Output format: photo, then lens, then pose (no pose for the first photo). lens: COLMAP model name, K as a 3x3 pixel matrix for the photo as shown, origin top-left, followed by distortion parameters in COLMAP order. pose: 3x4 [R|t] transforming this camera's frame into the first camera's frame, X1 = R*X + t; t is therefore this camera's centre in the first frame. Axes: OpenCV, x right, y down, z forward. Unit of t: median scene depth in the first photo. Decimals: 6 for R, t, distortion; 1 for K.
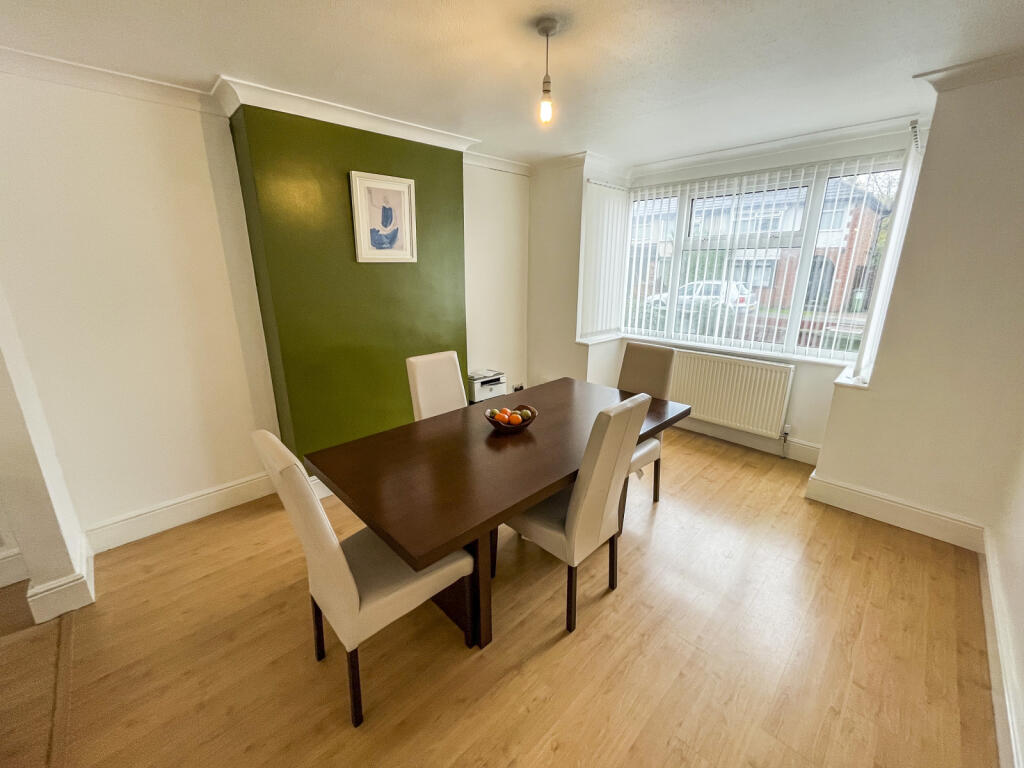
lens RADIAL K [[415.4, 0, 504.0], [0, 415.4, 380.9], [0, 0, 1]] dist [-0.003849, 0.000675]
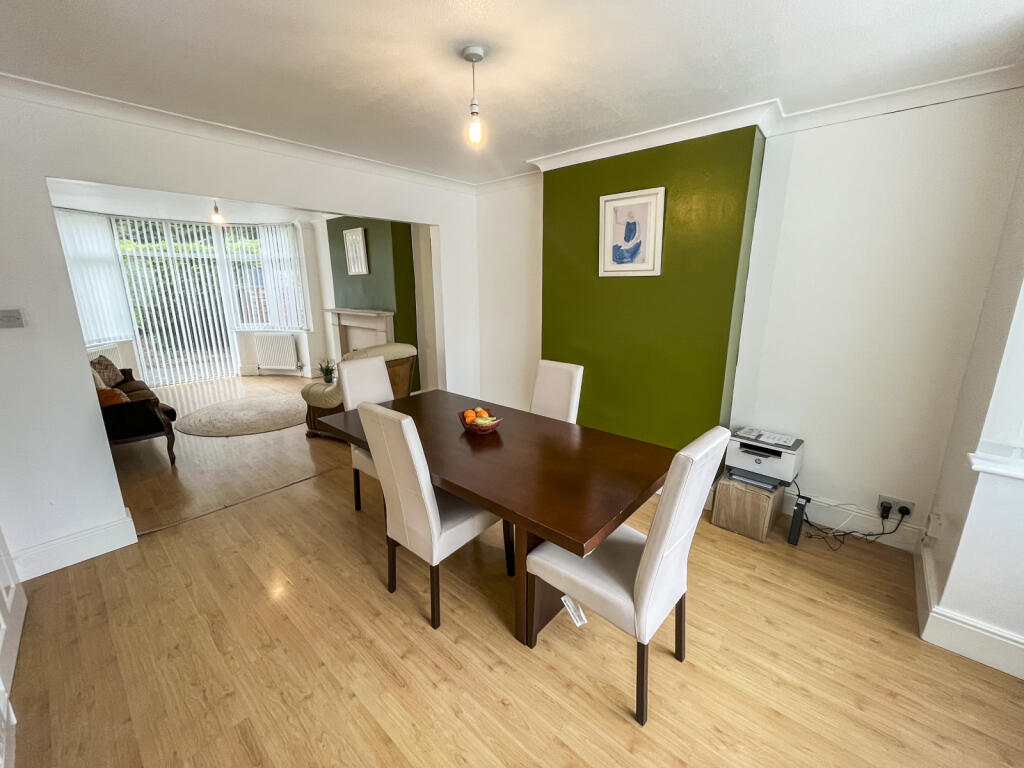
lens RADIAL K [[415.4, 0, 509.5], [0, 415.4, 382.1], [0, 0, 1]] dist [-0.003849, 0.000675]
pose [[0.076117, 0.235827, -0.968809, 0.779591], [-0.265236, 0.941410, 0.208319, -0.184771], [0.961174, 0.241106, 0.134208, 0.678990]]
